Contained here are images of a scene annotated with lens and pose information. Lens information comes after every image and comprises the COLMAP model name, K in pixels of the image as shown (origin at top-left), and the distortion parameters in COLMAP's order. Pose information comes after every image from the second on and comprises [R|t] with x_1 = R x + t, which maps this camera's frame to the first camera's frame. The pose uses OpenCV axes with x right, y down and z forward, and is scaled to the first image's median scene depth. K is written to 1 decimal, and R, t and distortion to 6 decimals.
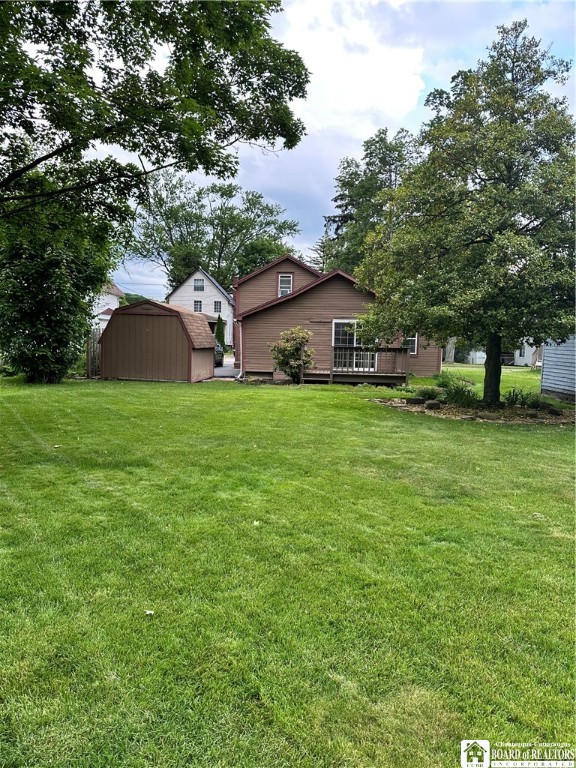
lens RADIAL K [[540.4, 0, 288.0], [0, 540.4, 384.0], [0, 0, 1]] dist [0.075479, -0.087479]
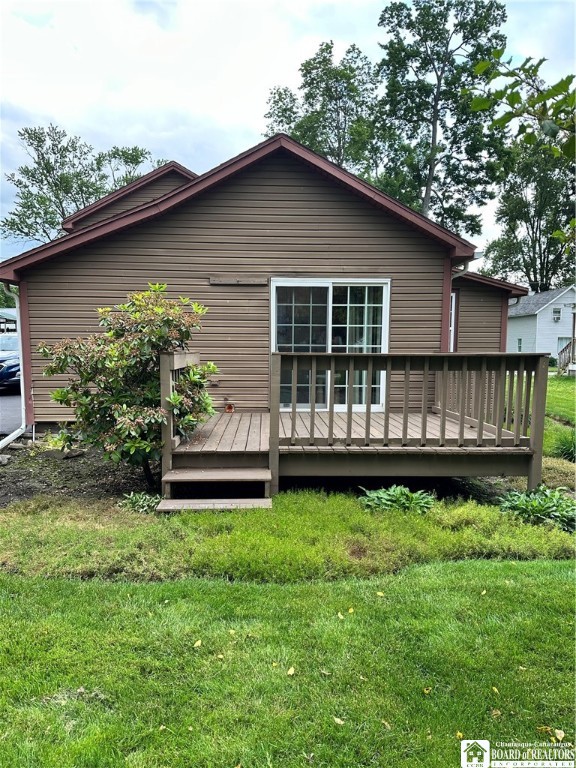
lens RADIAL K [[540.4, 0, 288.0], [0, 540.4, 384.0], [0, 0, 1]] dist [0.075479, -0.087479]
pose [[0.992090, -0.024193, 0.123174, 0.019721], [0.023516, 0.999699, 0.006950, -0.020484], [-0.123305, -0.003998, 0.992361, 0.265831]]
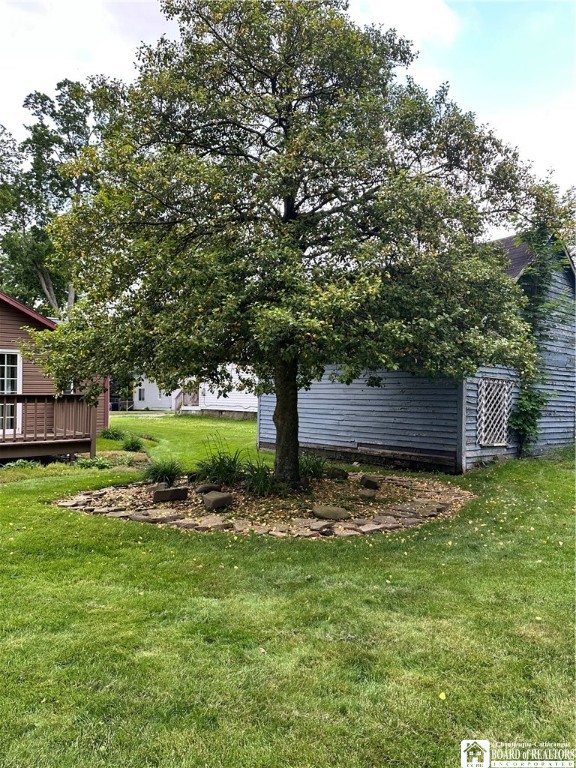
lens RADIAL K [[540.4, 0, 288.0], [0, 540.4, 384.0], [0, 0, 1]] dist [0.075479, -0.087479]
pose [[0.749644, -0.009539, 0.661773, -0.008380], [0.062618, 0.996433, -0.056571, -0.010672], [-0.658873, 0.083847, 0.747567, 0.141344]]
